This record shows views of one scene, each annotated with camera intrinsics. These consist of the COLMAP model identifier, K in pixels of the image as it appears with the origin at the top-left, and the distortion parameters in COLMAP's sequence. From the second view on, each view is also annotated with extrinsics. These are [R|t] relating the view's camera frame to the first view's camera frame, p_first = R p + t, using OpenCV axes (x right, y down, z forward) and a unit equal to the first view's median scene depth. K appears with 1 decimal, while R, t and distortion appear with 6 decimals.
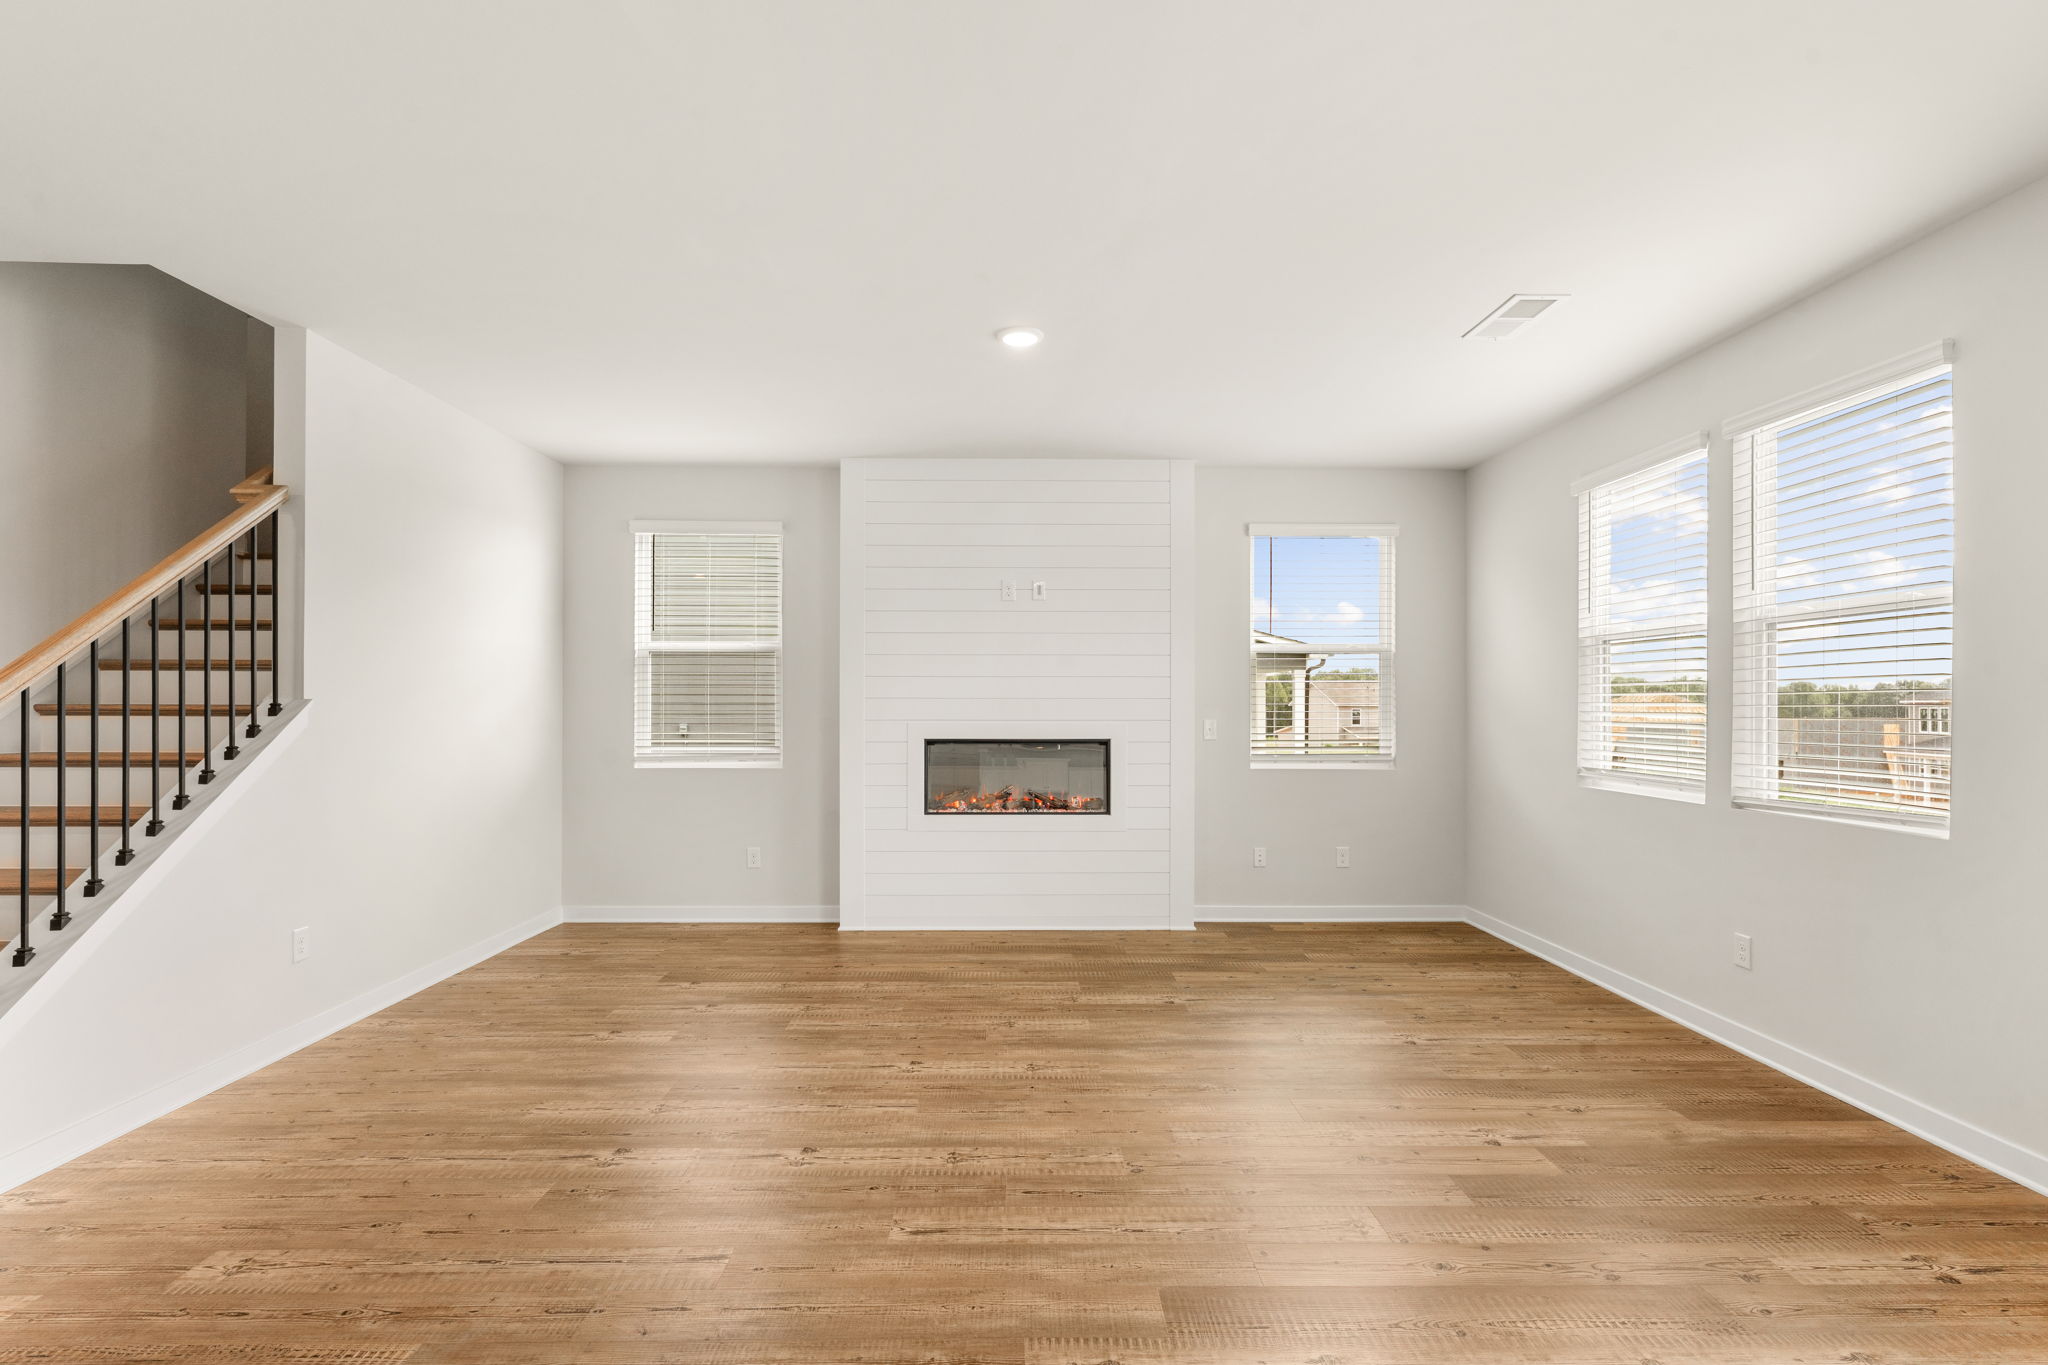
lens RADIAL K [[1003.6, 0, 1040.1], [0, 1003.6, 695.3], [0, 0, 1]] dist [0.016248, -0.000120]
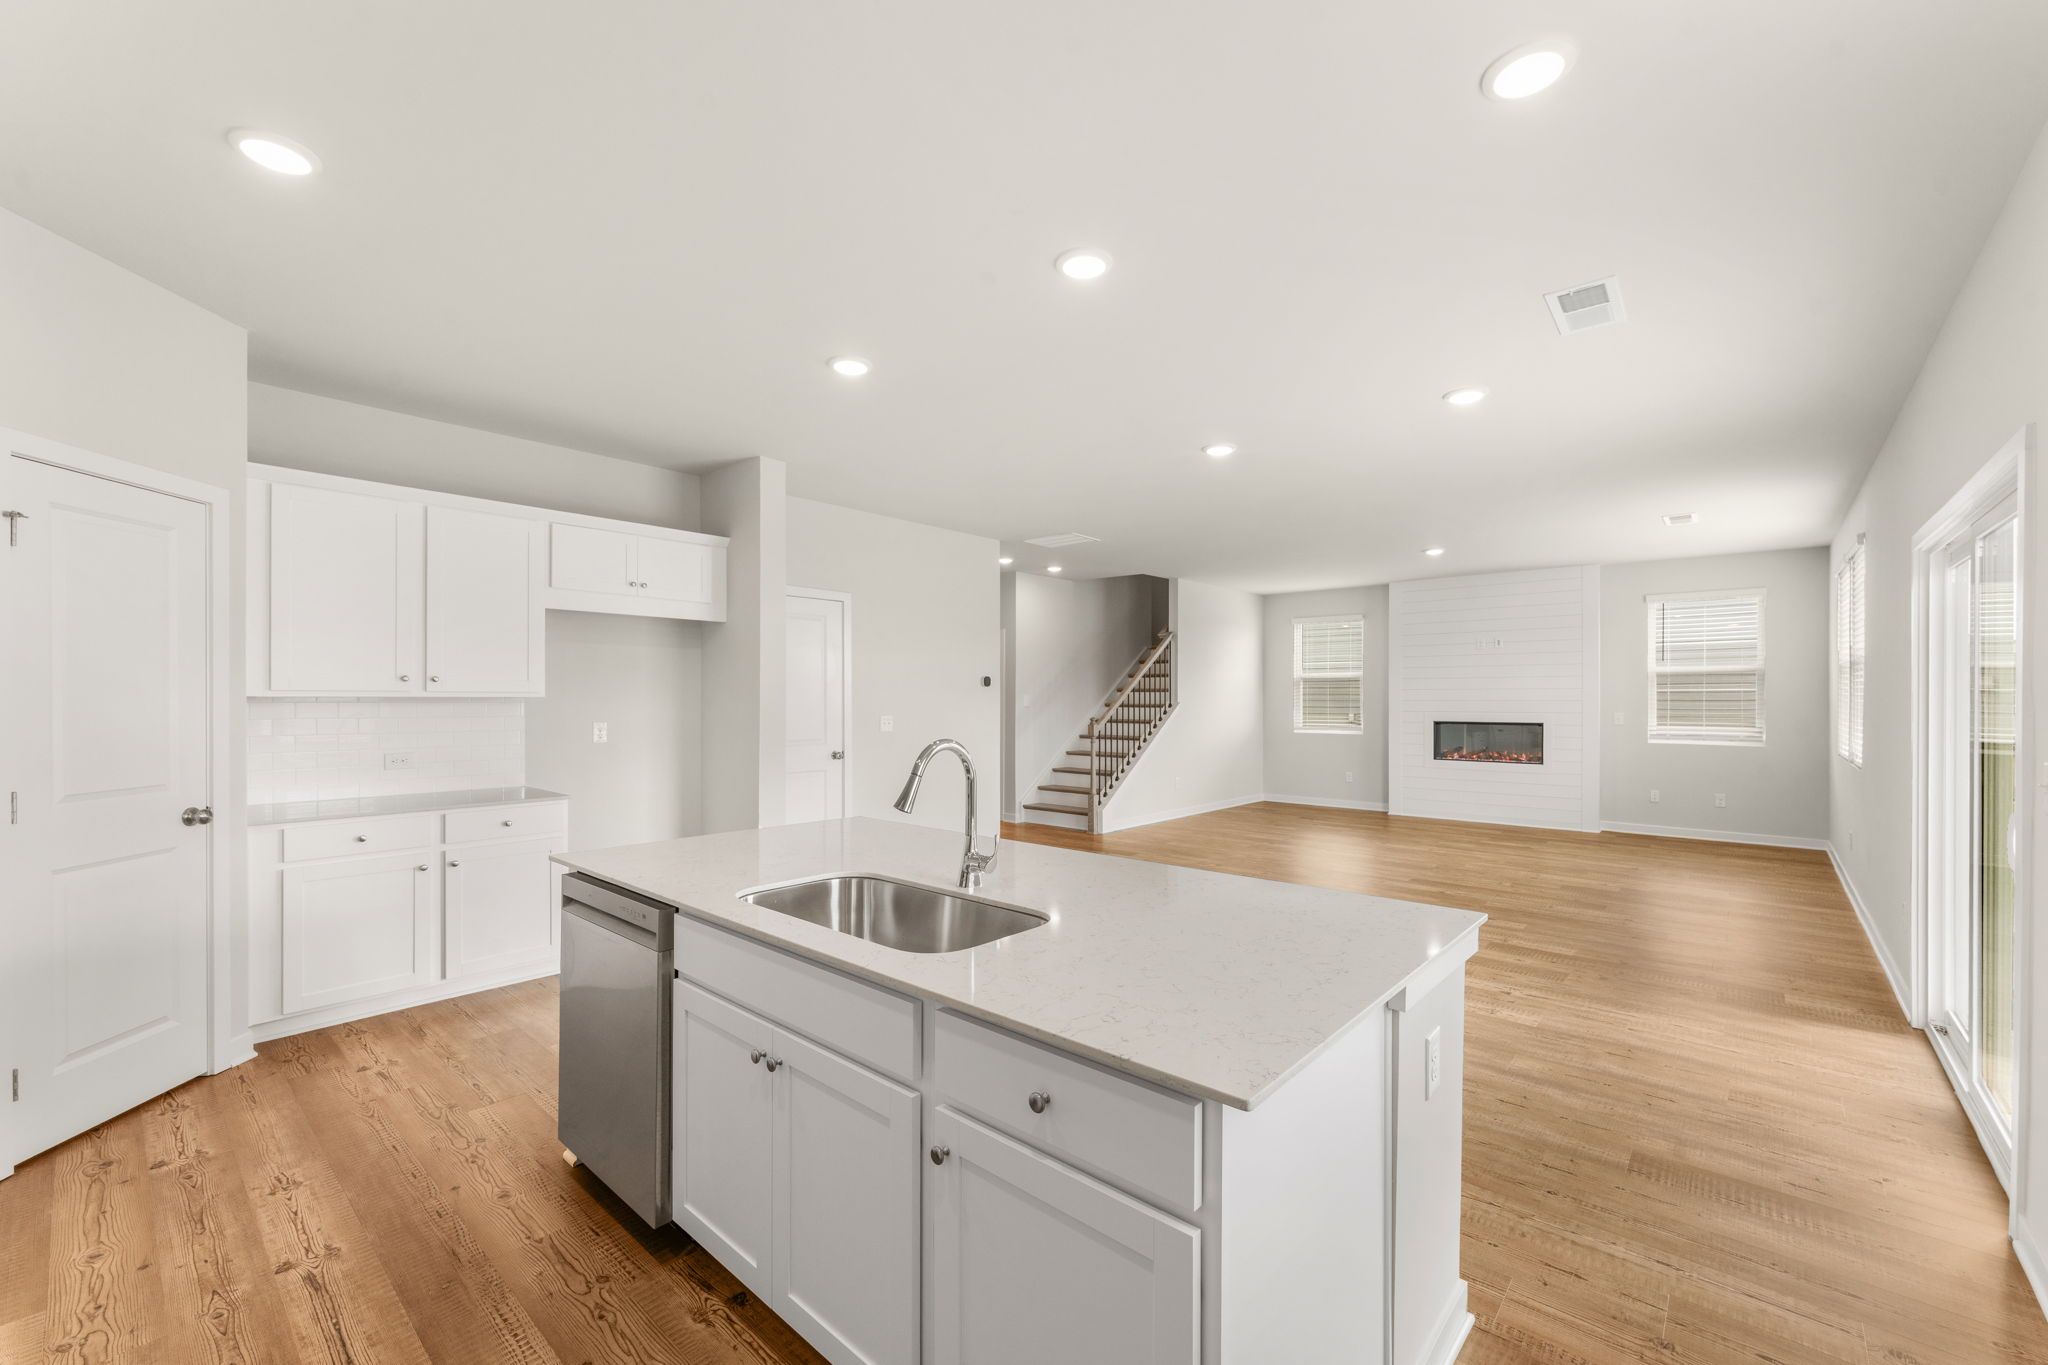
lens RADIAL K [[830.9, 0, 1014.8], [0, 830.9, 693.3], [0, 0, 1]] dist [-0.001880, -0.000372]
pose [[0.727760, -0.005822, -0.685807, 0.398385], [0.005246, 0.999982, -0.002922, -0.010753], [0.685812, -0.001471, 0.727778, -0.733204]]
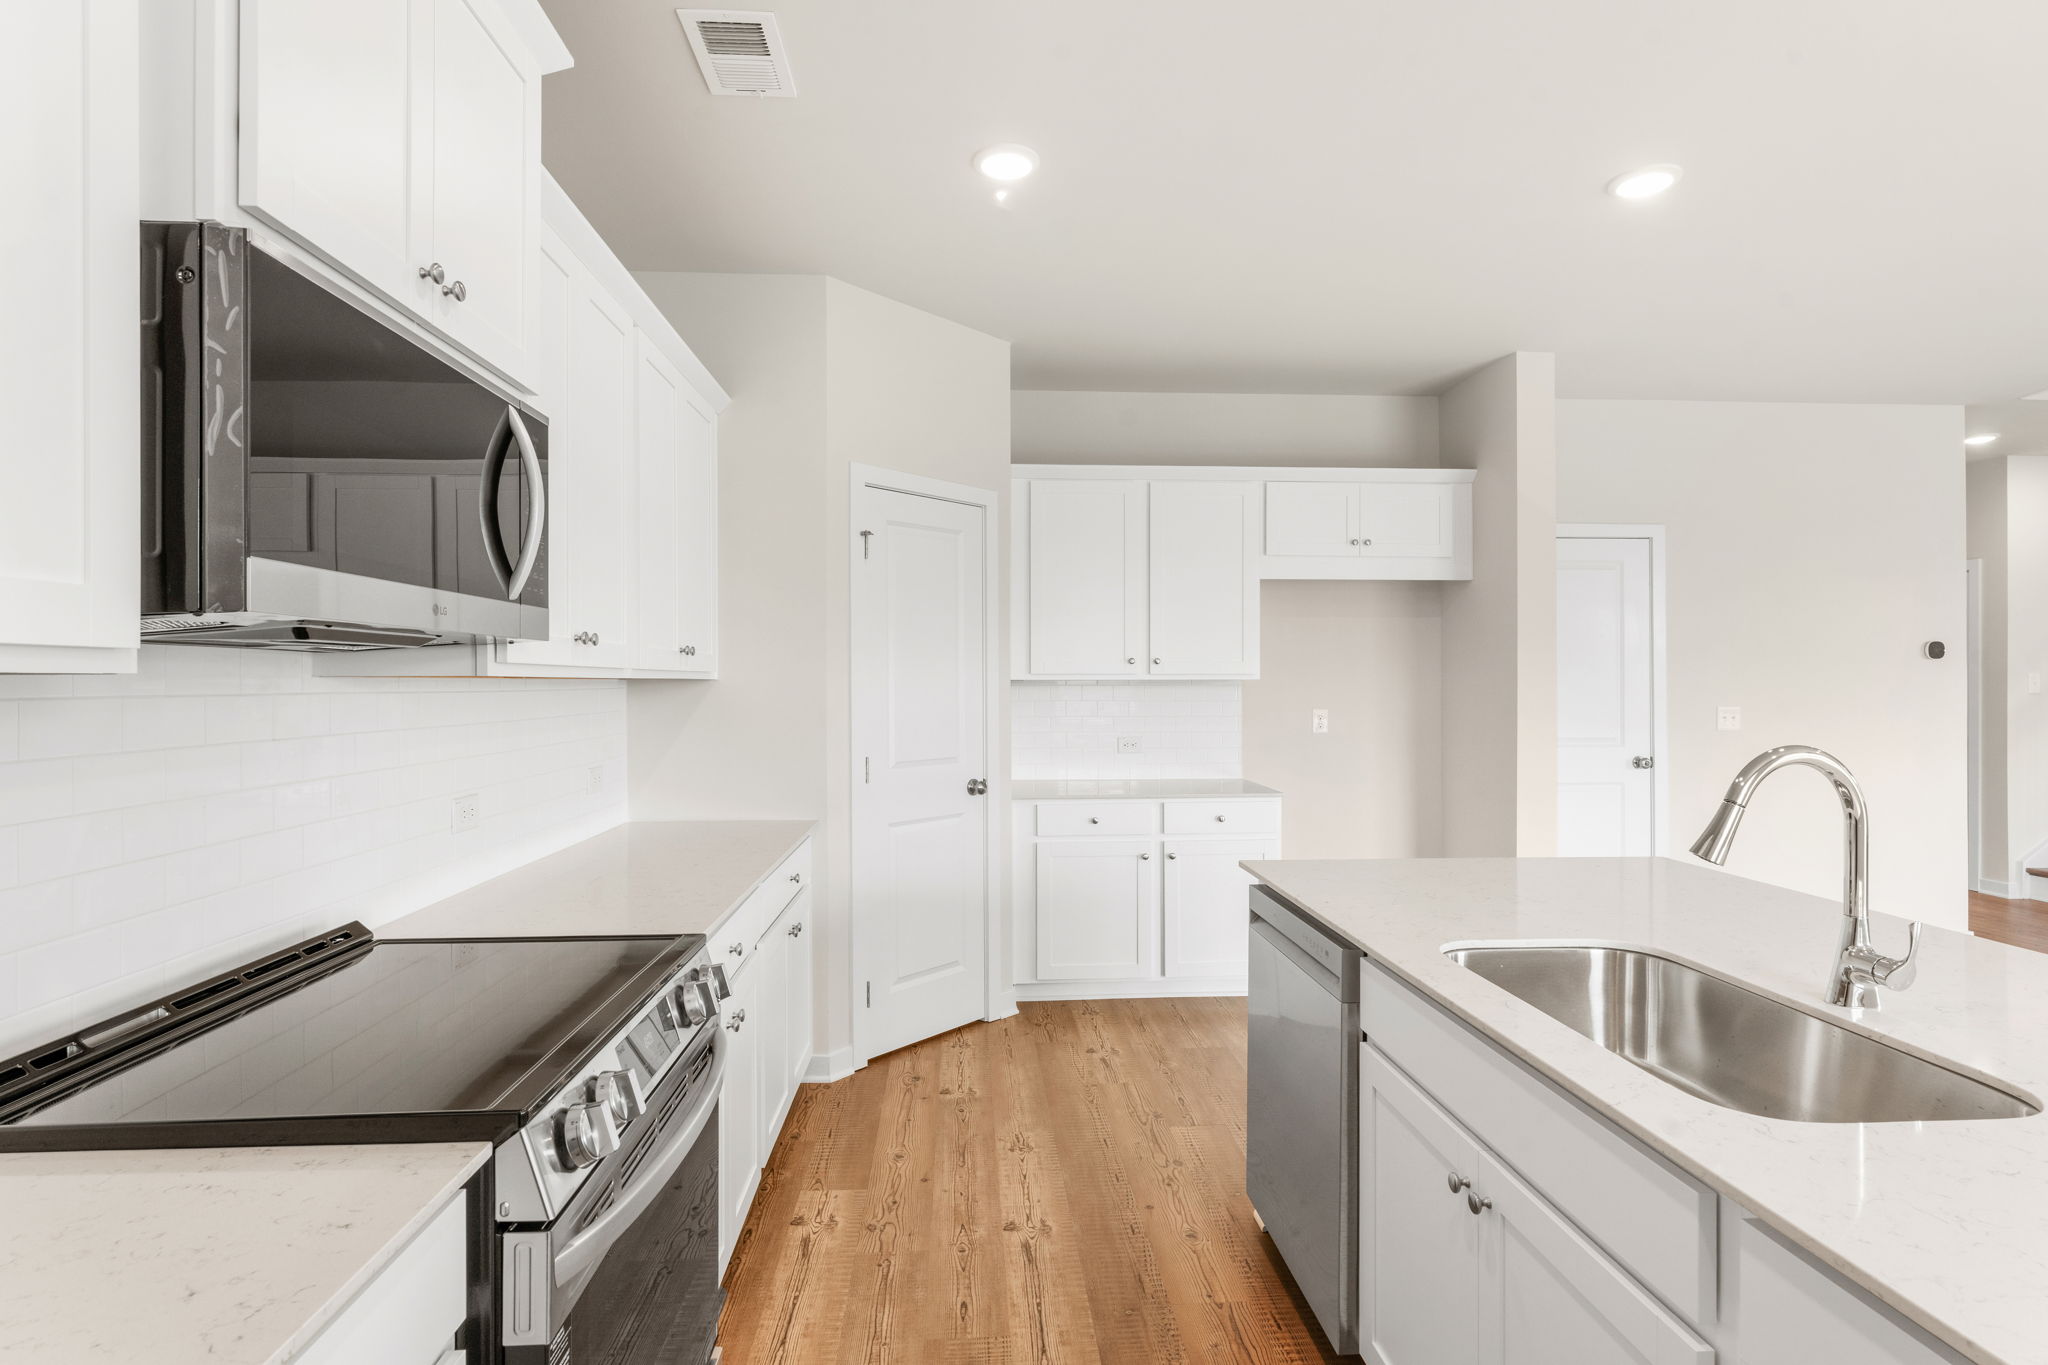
lens RADIAL K [[1013.9, 0, 1025.5], [0, 1013.9, 676.2], [0, 0, 1]] dist [-0.000731, 0.000049]
pose [[0.035813, -0.008391, -0.999323, 0.212127], [0.008807, 0.999929, -0.008081, 0.003411], [0.999320, -0.008511, 0.035885, -0.366097]]
